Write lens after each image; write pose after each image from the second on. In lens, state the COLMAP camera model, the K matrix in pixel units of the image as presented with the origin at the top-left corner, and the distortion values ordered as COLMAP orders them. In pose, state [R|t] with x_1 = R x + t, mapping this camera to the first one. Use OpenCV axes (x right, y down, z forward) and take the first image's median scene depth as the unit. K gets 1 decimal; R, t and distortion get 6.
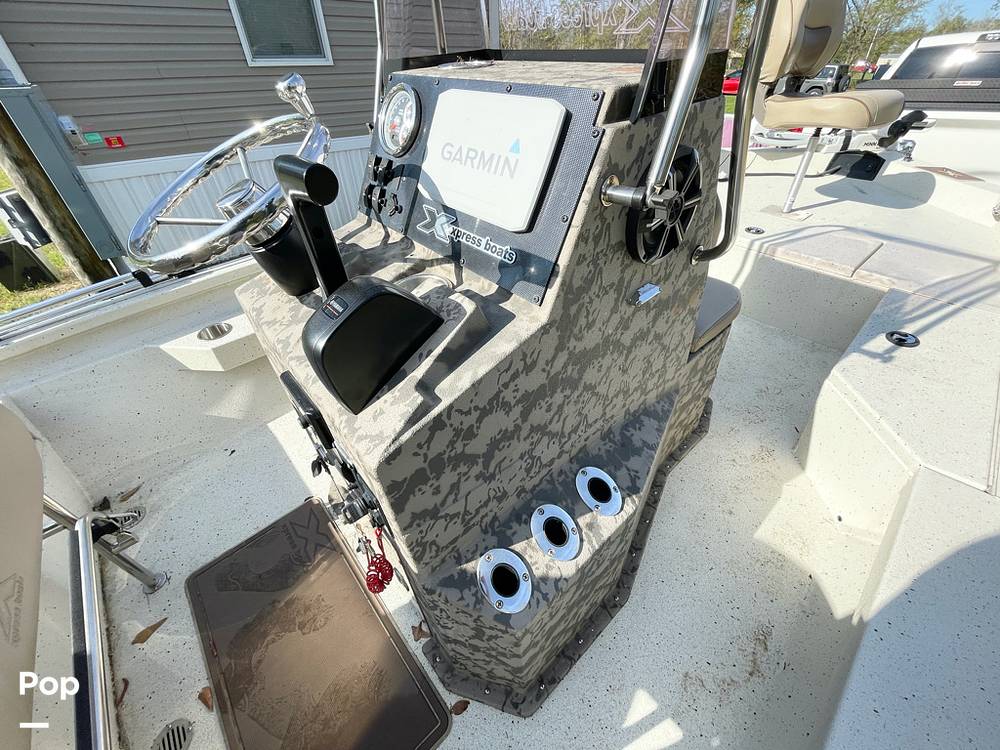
lens RADIAL K [[402.8, 0, 498.6], [0, 402.8, 373.2], [0, 0, 1]] dist [-0.003565, 0.000131]
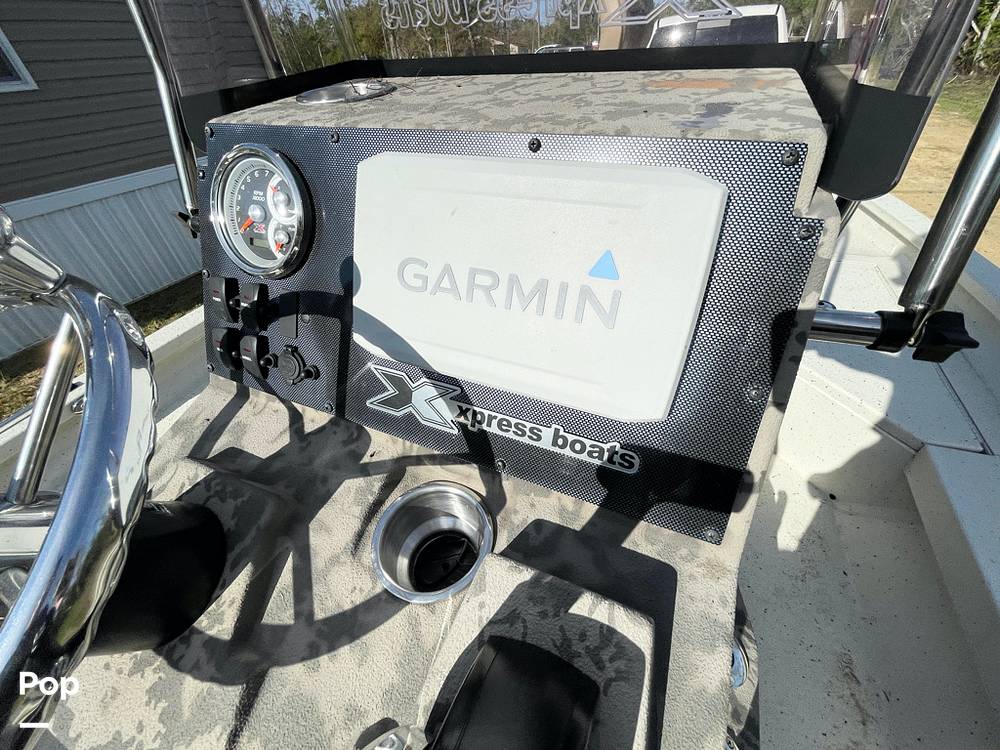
lens RADIAL K [[402.8, 0, 498.6], [0, 402.8, 373.2], [0, 0, 1]] dist [-0.003565, 0.000131]
pose [[0.904705, -0.301742, 0.300768, -0.201812], [0.299931, 0.952467, 0.053362, -0.395296], [-0.302573, 0.041933, 0.952203, 0.456912]]
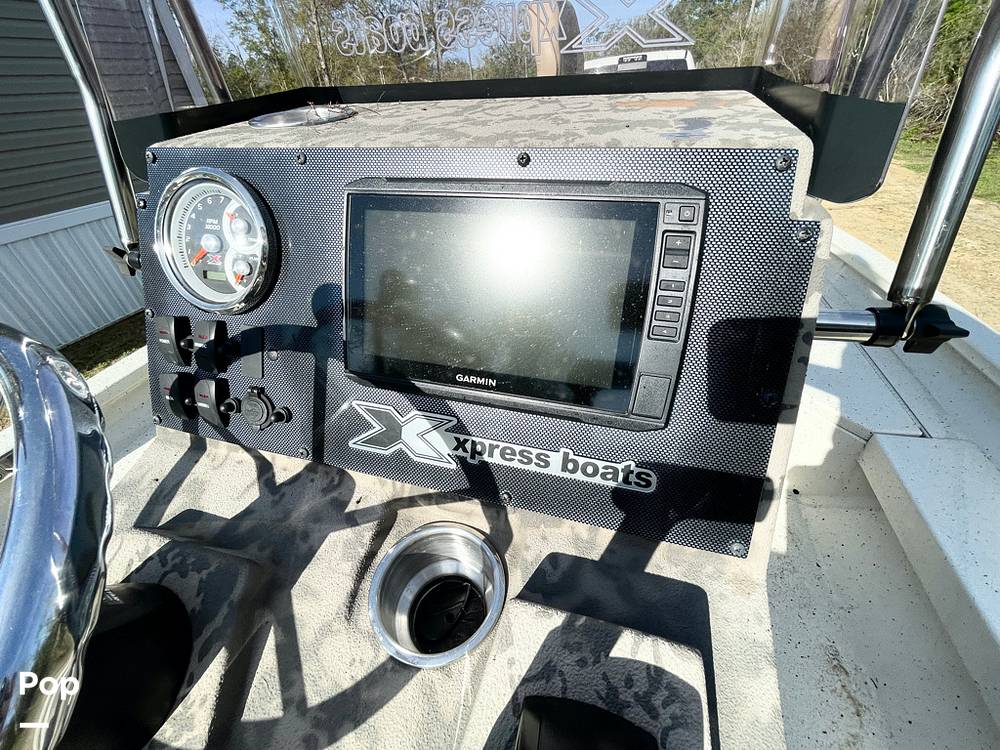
lens RADIAL K [[402.8, 0, 498.6], [0, 402.8, 373.2], [0, 0, 1]] dist [-0.003565, 0.000131]
pose [[0.841319, -0.346956, 0.414493, -0.232738], [0.368657, 0.929099, 0.029430, -0.408758], [-0.395316, 0.128046, 0.909576, 0.501527]]
